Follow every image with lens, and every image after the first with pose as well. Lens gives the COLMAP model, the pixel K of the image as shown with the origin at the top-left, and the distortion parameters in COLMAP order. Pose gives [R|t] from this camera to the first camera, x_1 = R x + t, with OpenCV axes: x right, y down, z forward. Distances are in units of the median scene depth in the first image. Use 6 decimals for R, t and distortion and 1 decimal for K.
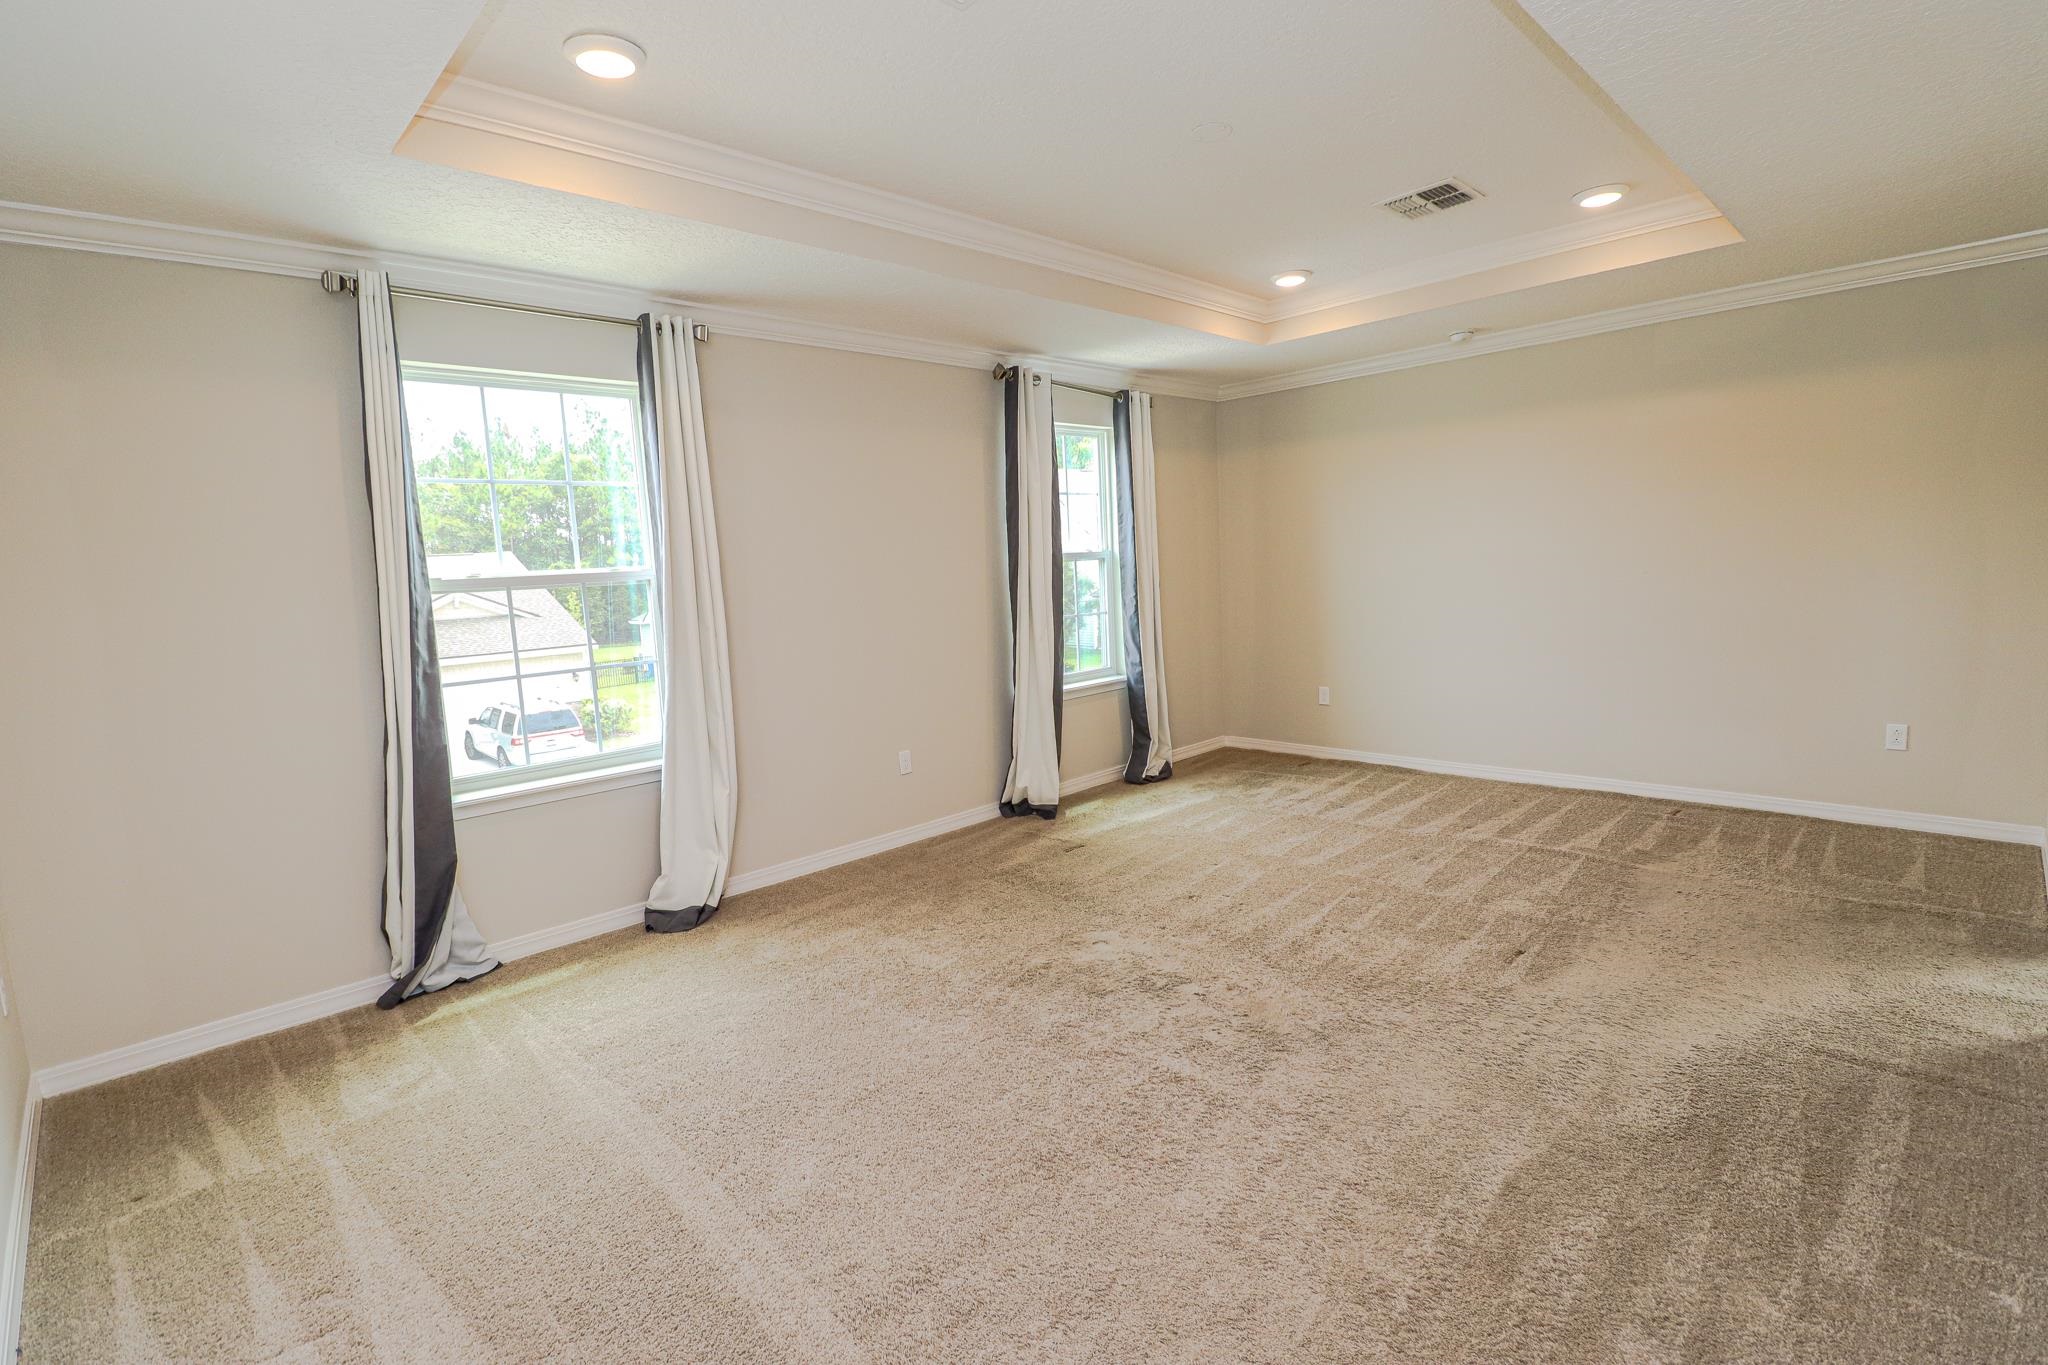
lens RADIAL K [[949.0, 0, 1002.7], [0, 949.0, 675.3], [0, 0, 1]] dist [-0.011004, -0.005032]
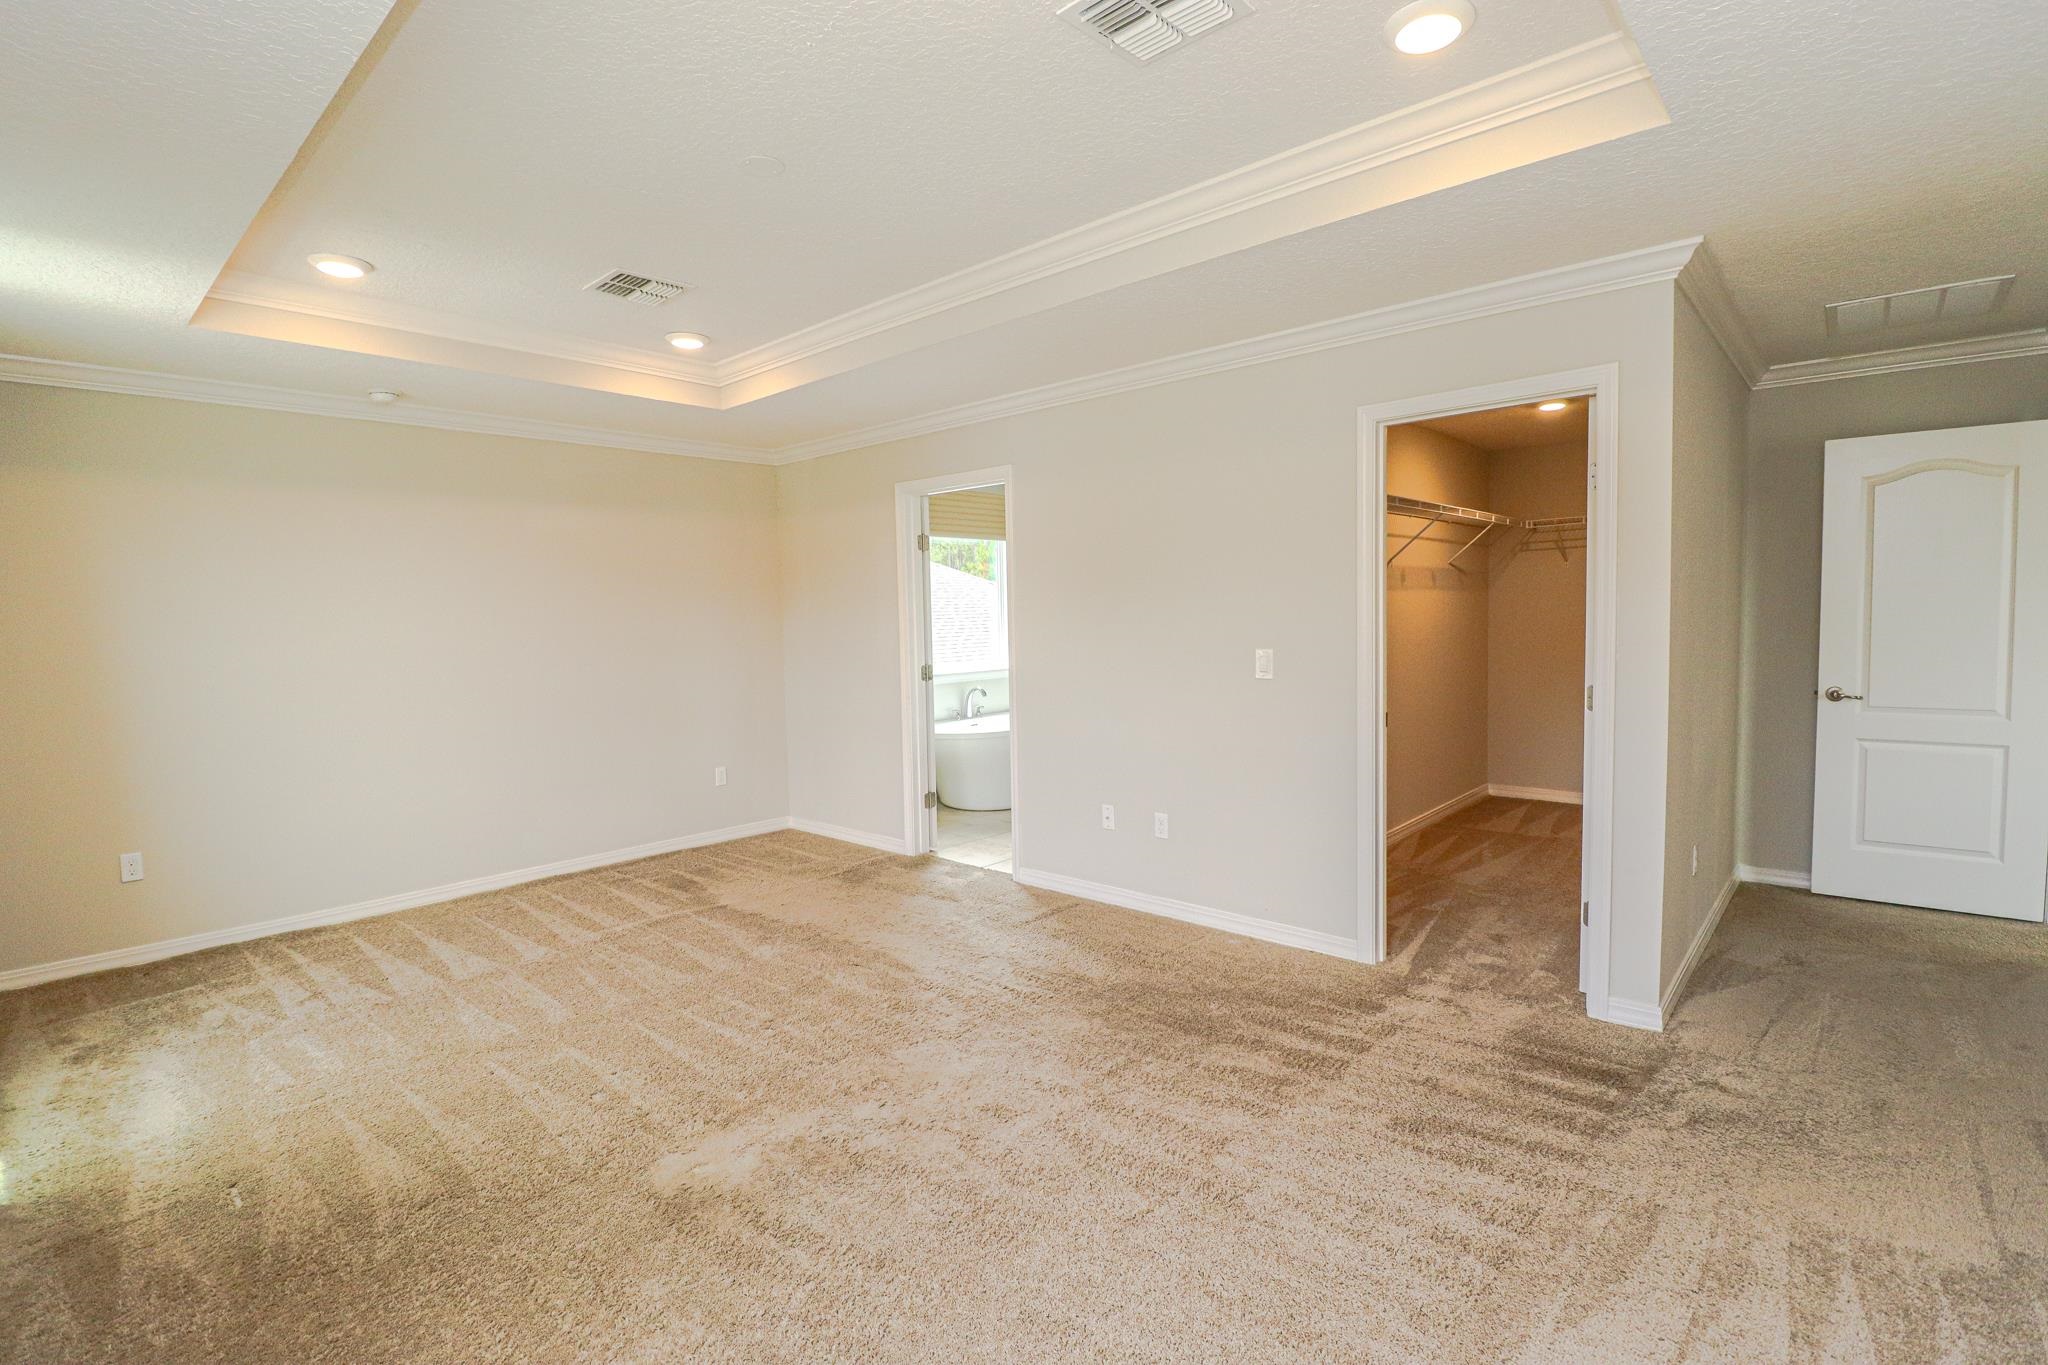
lens RADIAL K [[949.0, 0, 1016.4], [0, 949.0, 663.9], [0, 0, 1]] dist [-0.011004, -0.005032]
pose [[-0.077113, 0.006313, 0.997002, -0.516169], [0.145902, 0.989286, 0.005020, -0.045861], [-0.986289, 0.145851, -0.077208, 0.657289]]
